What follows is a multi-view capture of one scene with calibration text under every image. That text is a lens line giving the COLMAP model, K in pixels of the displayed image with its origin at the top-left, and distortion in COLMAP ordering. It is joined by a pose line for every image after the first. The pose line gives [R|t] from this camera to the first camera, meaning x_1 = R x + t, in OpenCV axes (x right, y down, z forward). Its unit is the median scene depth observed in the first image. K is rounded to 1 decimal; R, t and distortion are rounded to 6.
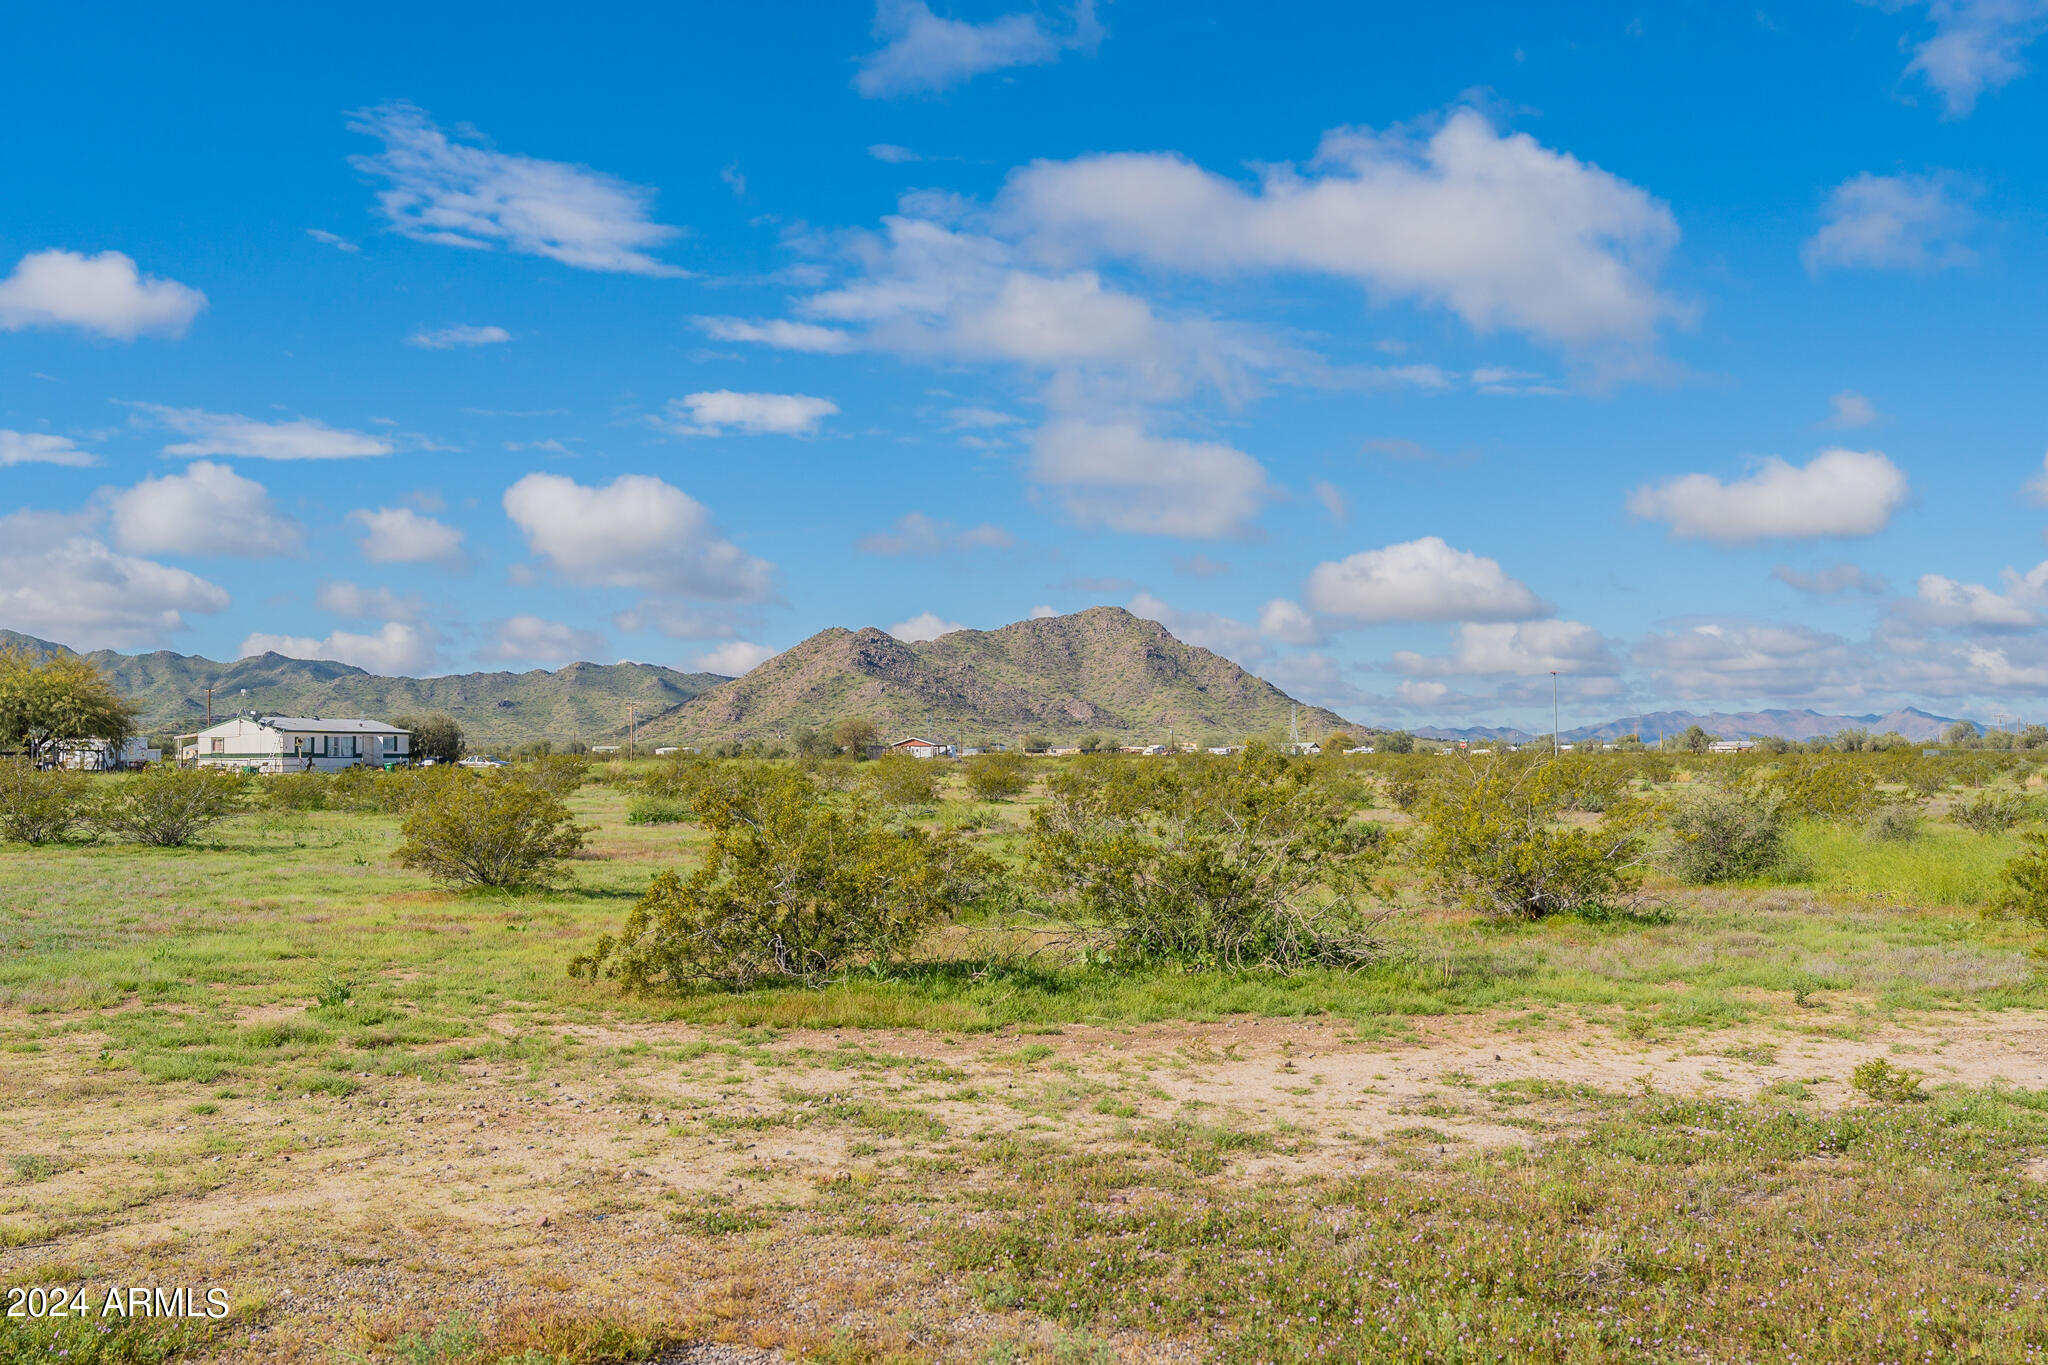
lens RADIAL K [[1997.5, 0, 1029.0], [0, 1997.5, 687.4], [0, 0, 1]] dist [0.013891, 0.000000]
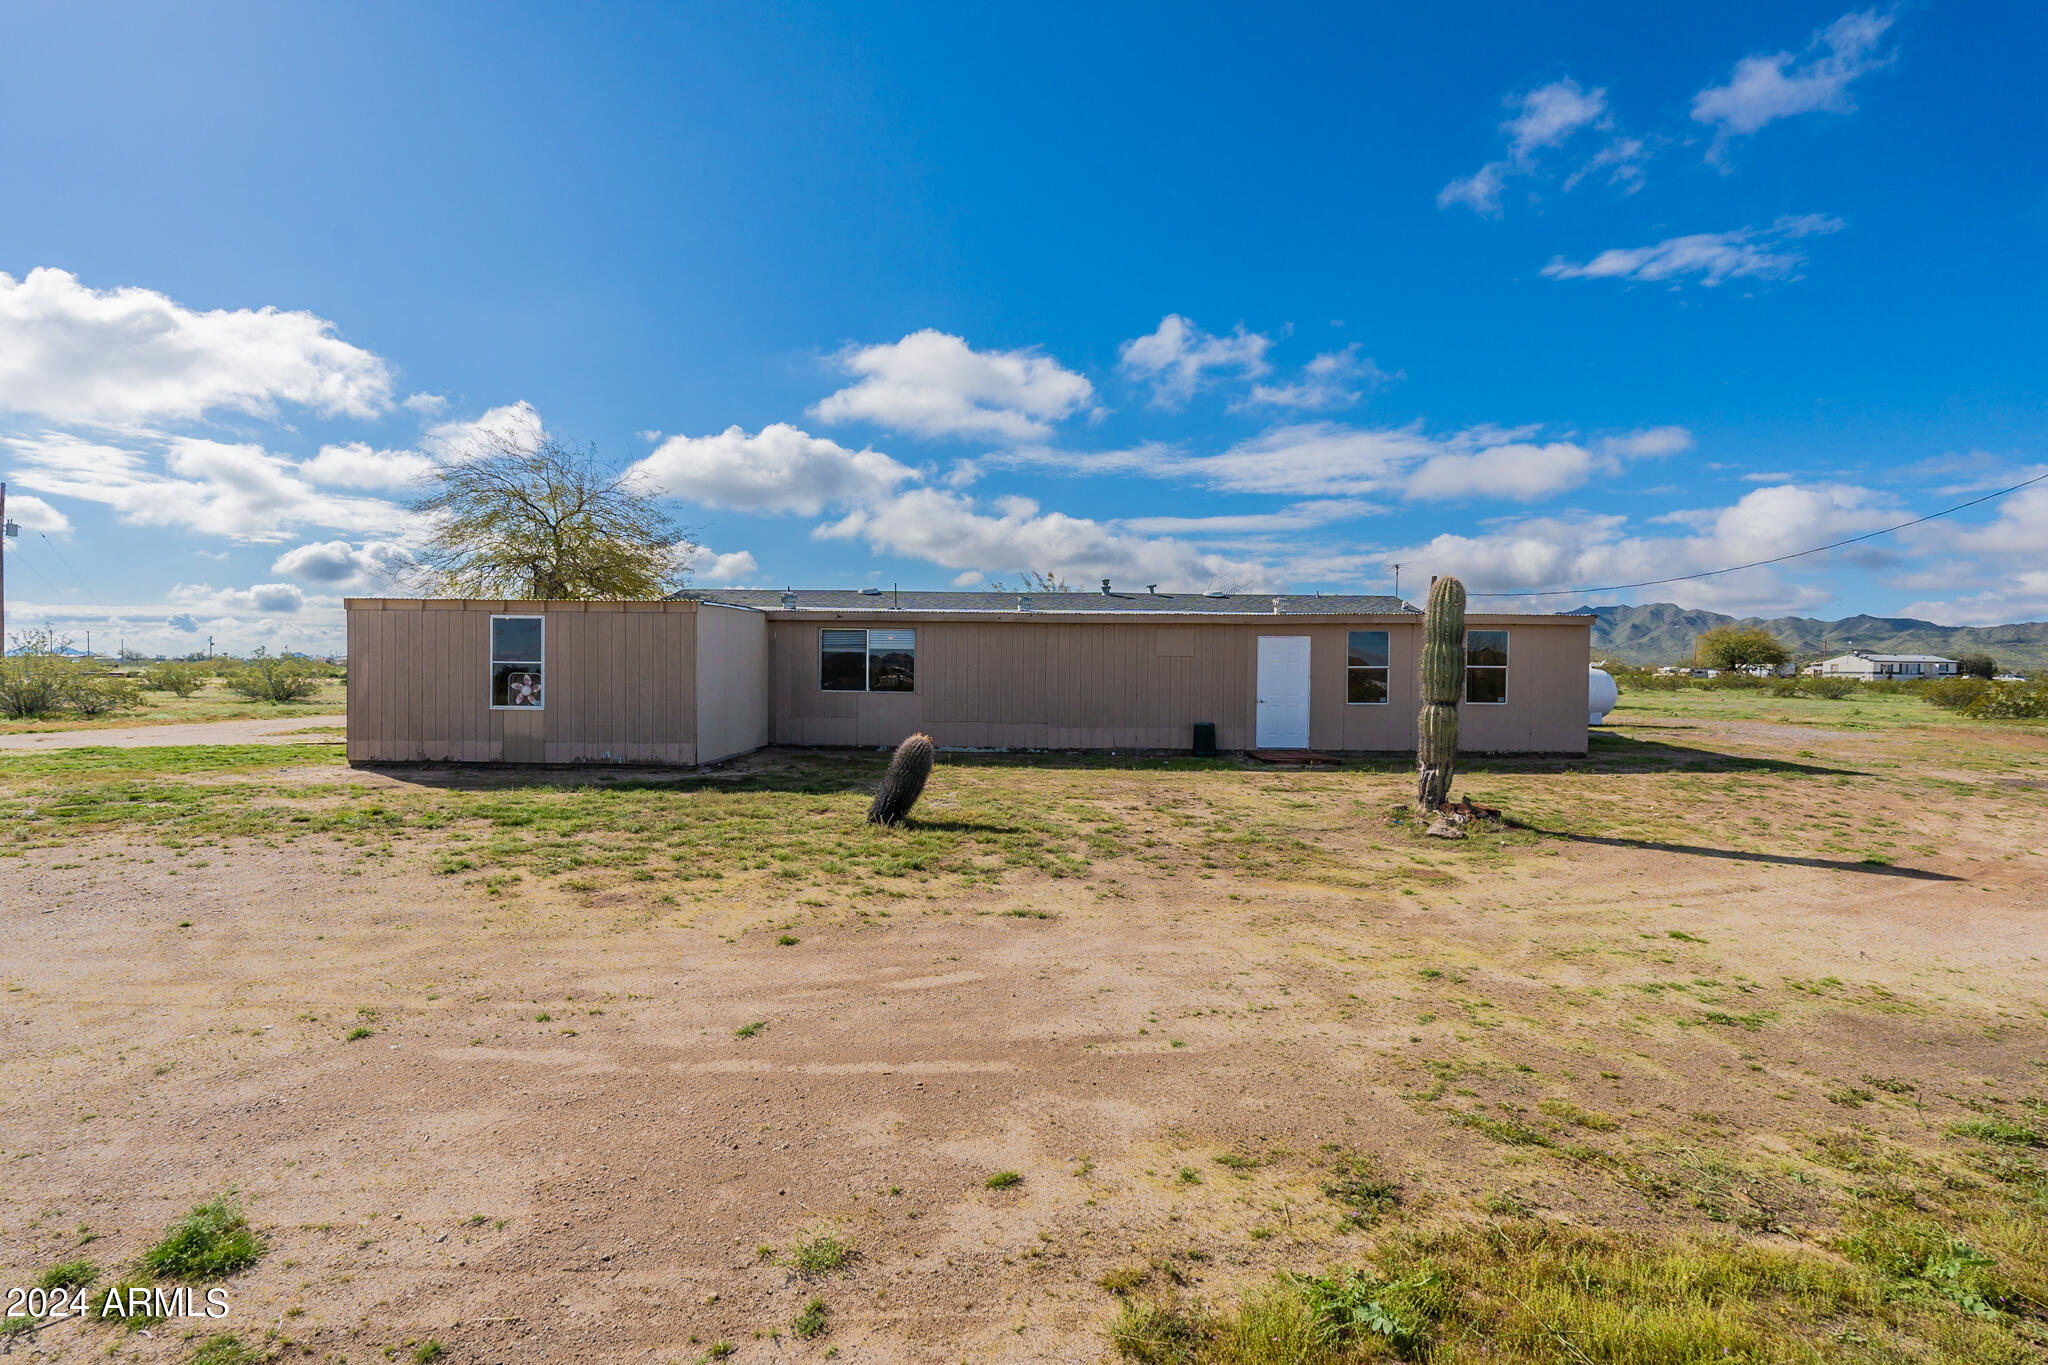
lens RADIAL K [[925.1, 0, 1028.3], [0, 925.1, 686.1], [0, 0, 1]] dist [-0.006480, 0.001829]
pose [[0.456672, 0.025586, -0.889267, 0.073091], [0.019207, 0.999070, 0.038609, -0.005442], [0.889428, -0.034711, 0.455756, -0.204189]]
